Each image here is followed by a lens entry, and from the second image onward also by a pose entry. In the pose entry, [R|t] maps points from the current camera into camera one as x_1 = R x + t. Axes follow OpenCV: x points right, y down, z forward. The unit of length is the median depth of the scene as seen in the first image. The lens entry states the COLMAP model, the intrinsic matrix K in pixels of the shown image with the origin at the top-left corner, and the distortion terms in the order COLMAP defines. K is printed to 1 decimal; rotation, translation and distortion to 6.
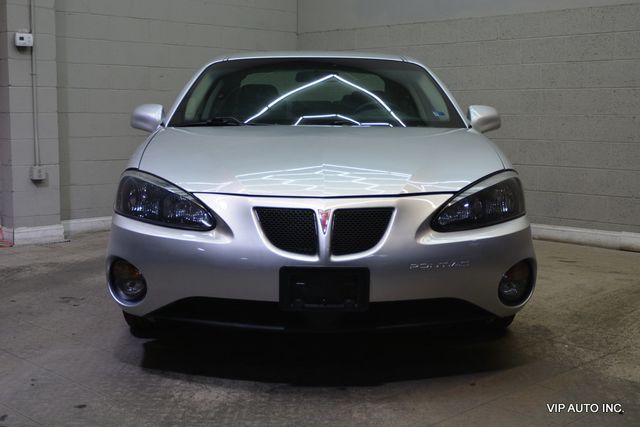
lens RADIAL K [[879.2, 0, 321.4], [0, 879.2, 216.6], [0, 0, 1]] dist [0.003932, 0.000000]
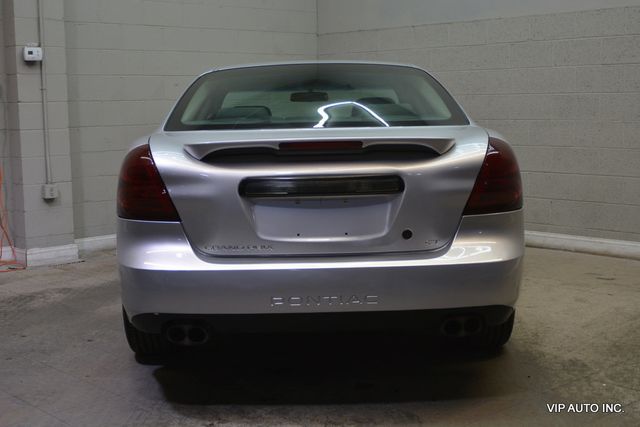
lens RADIAL K [[919.7, 0, 323.9], [0, 919.7, 214.5], [0, 0, 1]] dist [-0.003980, 0.000000]
pose [[0.999515, -0.016320, -0.026514, 0.003401], [0.016540, 0.999830, 0.008090, -0.027981], [0.026377, -0.008525, 0.999616, 0.002798]]
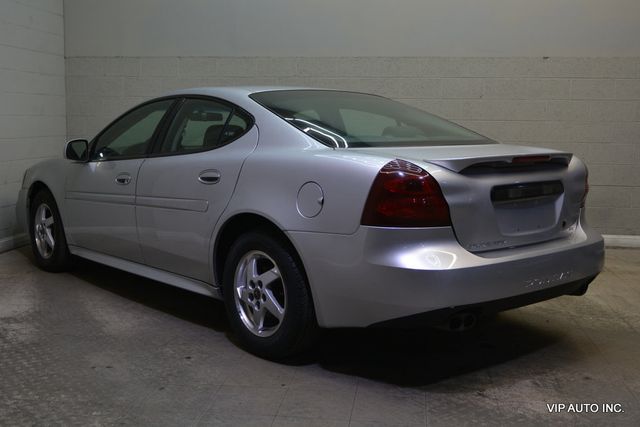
lens RADIAL K [[765.4, 0, 314.4], [0, 765.4, 219.1], [0, 0, 1]] dist [-0.009014, 0.000000]
pose [[0.790366, -0.073313, 0.608233, -0.459155], [0.063965, 0.997263, 0.037084, -0.049386], [-0.609287, 0.009596, 0.792892, 0.176206]]
